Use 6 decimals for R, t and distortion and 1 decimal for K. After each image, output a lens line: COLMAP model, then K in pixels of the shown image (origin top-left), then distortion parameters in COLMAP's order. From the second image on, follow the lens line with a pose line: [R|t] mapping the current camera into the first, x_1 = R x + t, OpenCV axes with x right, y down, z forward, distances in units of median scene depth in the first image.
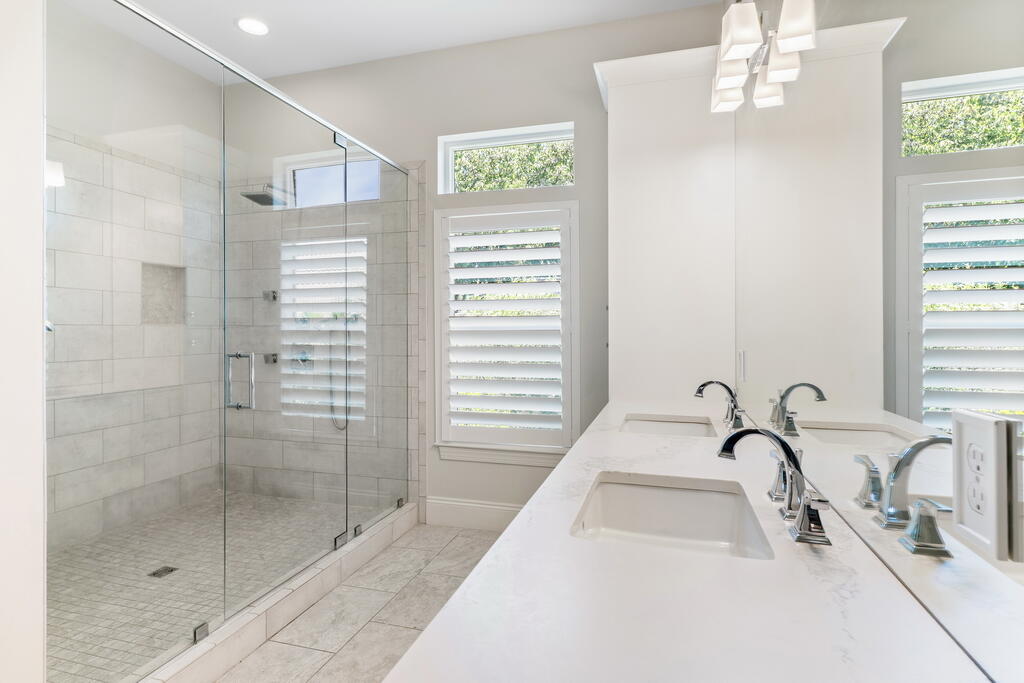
lens RADIAL K [[534.3, 0, 506.8], [0, 534.3, 322.4], [0, 0, 1]] dist [-0.002214, 0.000865]
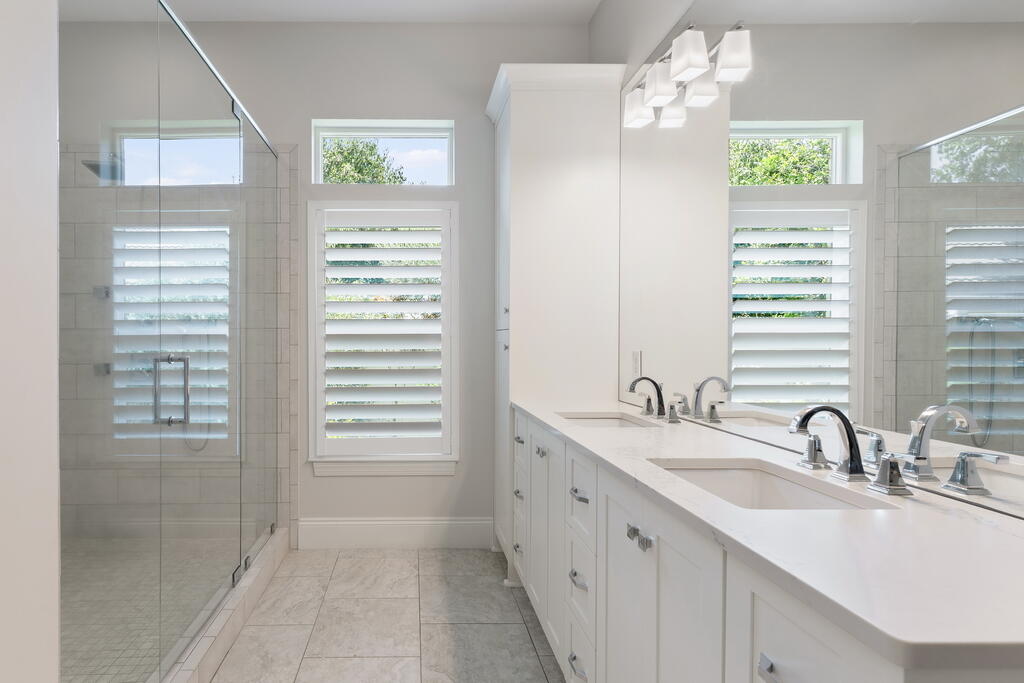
lens RADIAL K [[547.6, 0, 511.0], [0, 547.6, 335.9], [0, 0, 1]] dist [-0.005855, -0.000864]
pose [[0.948473, -0.004608, 0.316823, -0.109121], [0.000394, 0.999911, 0.013363, 0.005254], [-0.316856, -0.012549, 0.948391, 0.016832]]
